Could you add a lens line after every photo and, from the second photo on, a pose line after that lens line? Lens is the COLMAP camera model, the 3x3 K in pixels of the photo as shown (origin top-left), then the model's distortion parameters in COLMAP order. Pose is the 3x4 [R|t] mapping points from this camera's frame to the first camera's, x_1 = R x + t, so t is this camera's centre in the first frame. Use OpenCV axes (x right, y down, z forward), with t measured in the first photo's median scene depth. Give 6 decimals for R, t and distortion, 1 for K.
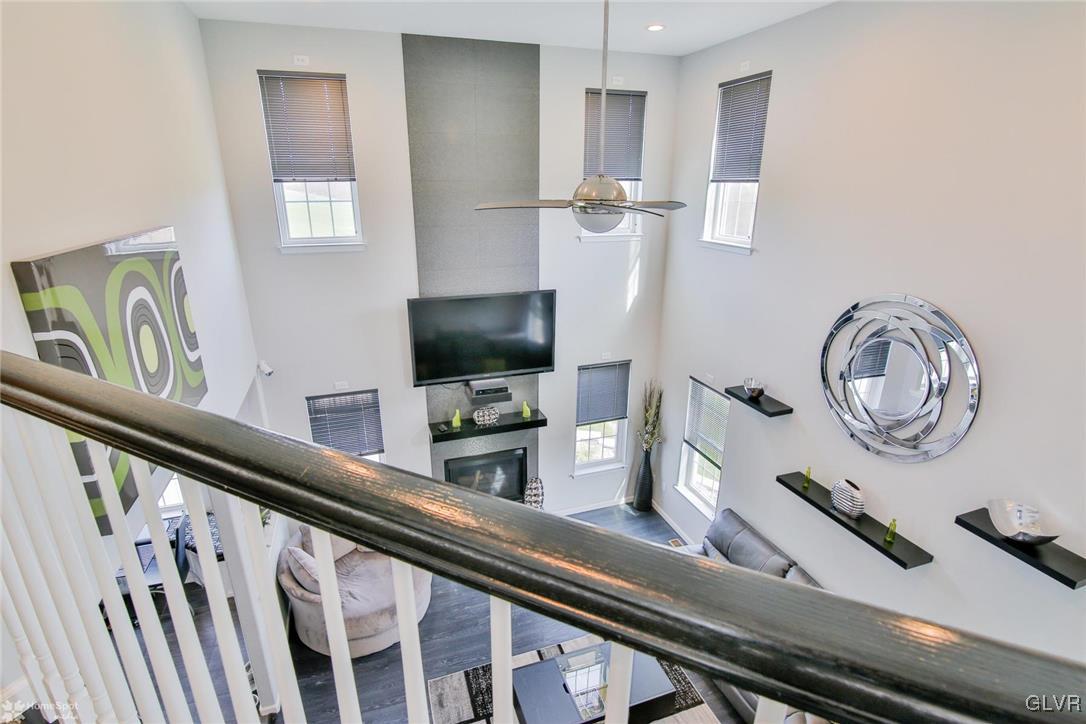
lens RADIAL K [[529.1, 0, 535.9], [0, 529.1, 364.8], [0, 0, 1]] dist [-0.018436, -0.000530]
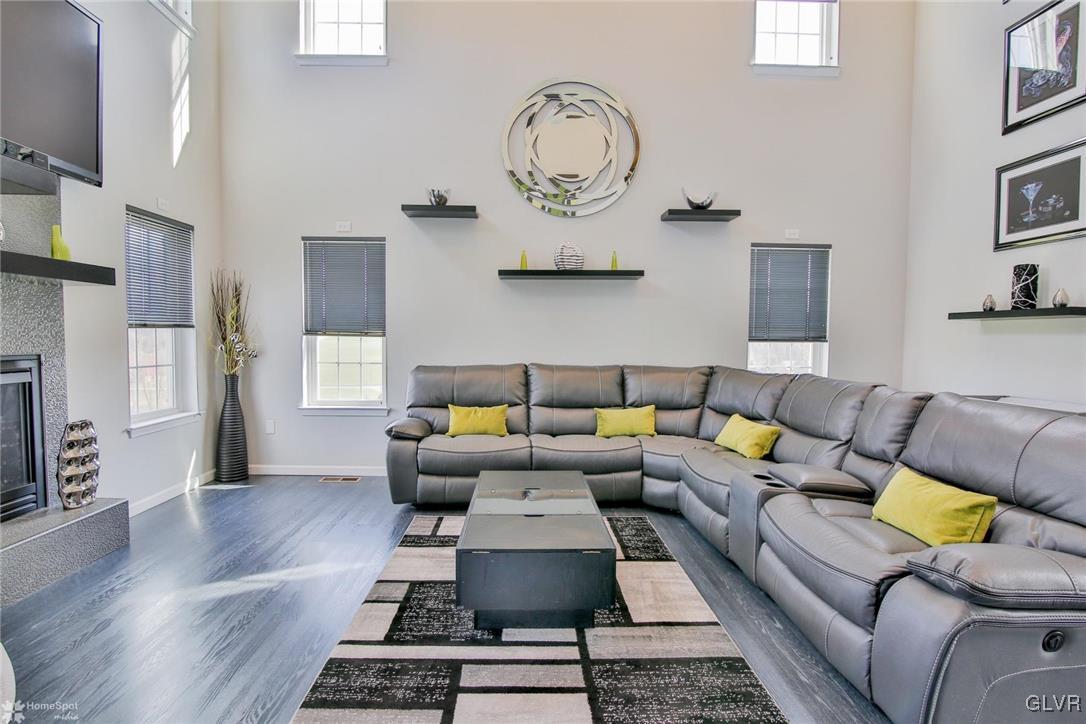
lens RADIAL K [[529.1, 0, 535.9], [0, 529.1, 364.8], [0, 0, 1]] dist [-0.018436, -0.000530]
pose [[0.300978, -0.047466, 0.952449, -0.308287], [0.302581, 0.951905, -0.048178, 0.310395], [-0.904354, 0.302693, 0.300865, 0.493351]]
